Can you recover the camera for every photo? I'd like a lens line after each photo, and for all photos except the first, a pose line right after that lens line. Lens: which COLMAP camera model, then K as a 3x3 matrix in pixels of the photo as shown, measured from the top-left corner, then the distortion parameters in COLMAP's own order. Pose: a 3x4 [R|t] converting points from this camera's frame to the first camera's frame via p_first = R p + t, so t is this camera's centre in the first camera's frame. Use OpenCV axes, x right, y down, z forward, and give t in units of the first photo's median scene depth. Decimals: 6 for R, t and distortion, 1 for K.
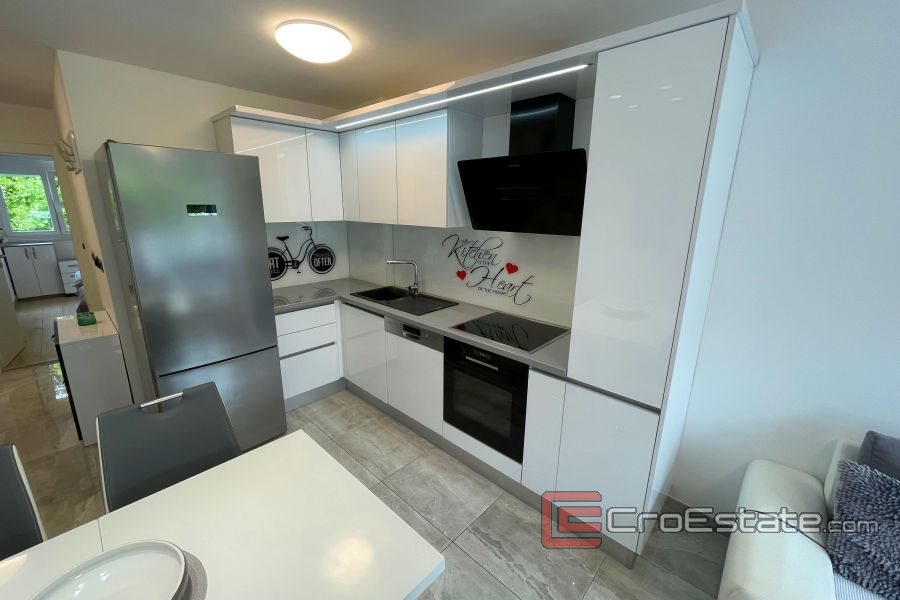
lens RADIAL K [[363.0, 0, 447.2], [0, 363.0, 294.1], [0, 0, 1]] dist [-0.001006, -0.000546]
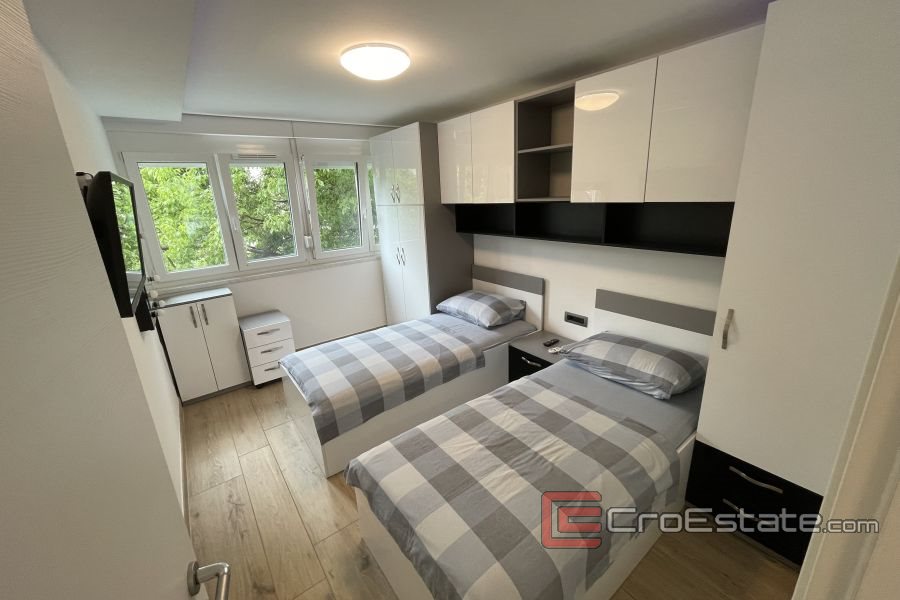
lens RADIAL K [[363.0, 0, 453.3], [0, 363.0, 295.8], [0, 0, 1]] dist [-0.001006, -0.000546]
pose [[0.984396, -0.008017, -0.175783, -1.680745], [0.015294, 0.999079, 0.040083, -0.375231], [0.175299, -0.042146, 0.983613, 1.328341]]
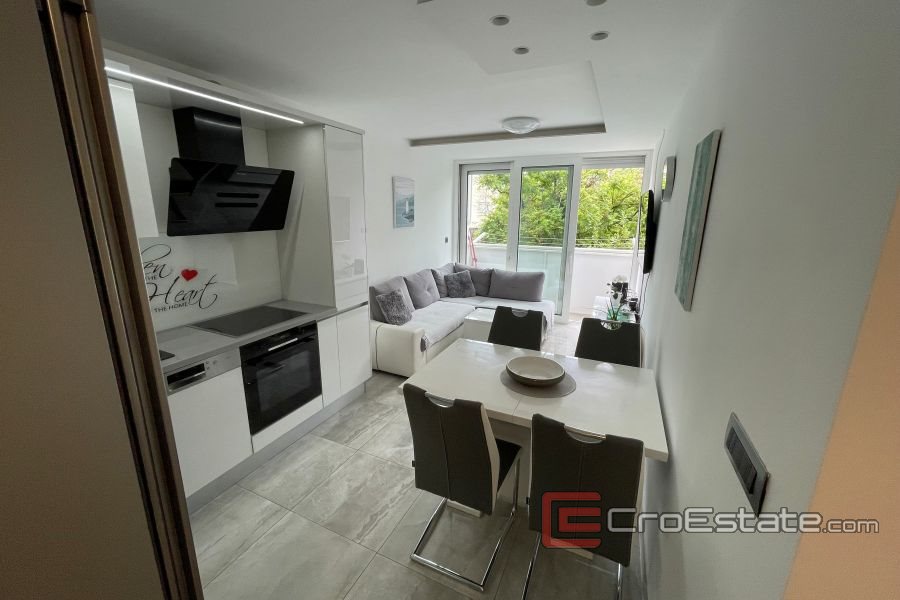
lens RADIAL K [[363.0, 0, 451.1], [0, 363.0, 301.8], [0, 0, 1]] dist [-0.001006, -0.000546]
pose [[-0.314720, -0.243613, 0.917390, -0.910069], [0.221154, 0.921083, 0.320463, -0.154859], [-0.923061, 0.303741, -0.236008, 0.606515]]
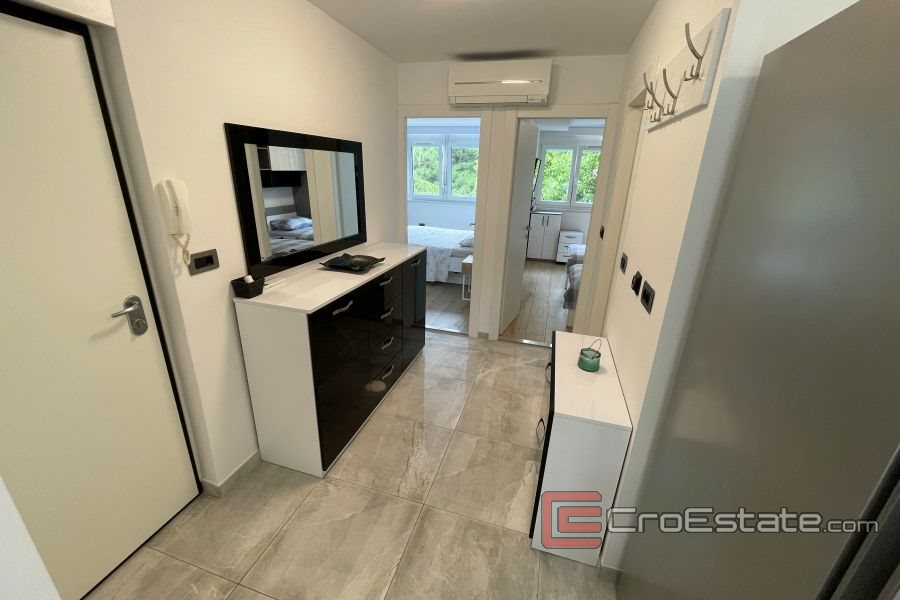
lens RADIAL K [[363.0, 0, 446.6], [0, 363.0, 298.4], [0, 0, 1]] dist [-0.001006, -0.000546]
pose [[0.447922, 0.300841, -0.841939, -0.618622], [-0.237036, 0.947950, 0.212615, -0.122273], [0.862079, 0.104335, 0.495918, 0.462668]]
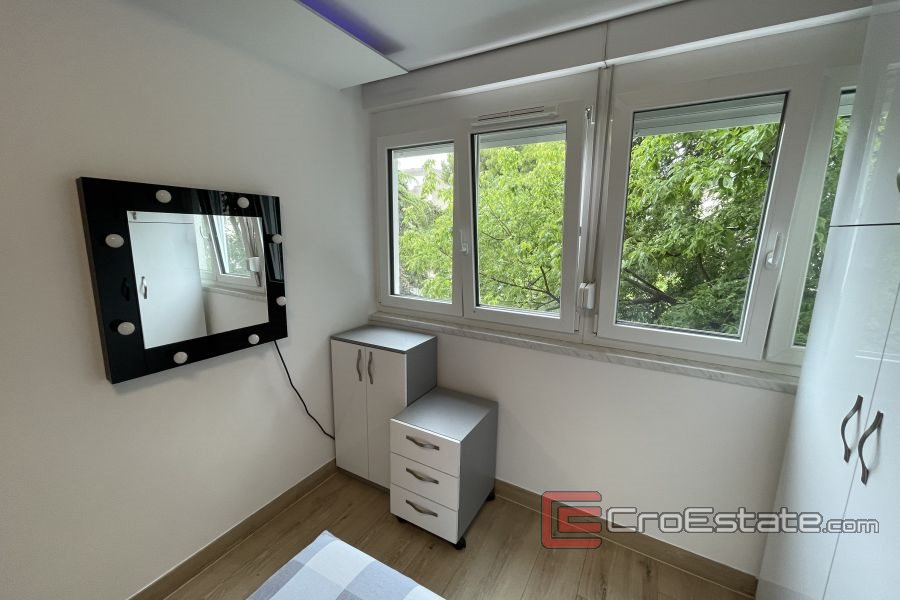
lens RADIAL K [[363.0, 0, 448.3], [0, 363.0, 296.5], [0, 0, 1]] dist [-0.001006, -0.000546]
pose [[0.230240, 0.165531, -0.958952, -1.942694], [-0.250135, 0.962384, 0.106067, -0.560743], [0.940437, 0.215446, 0.262985, 2.320608]]
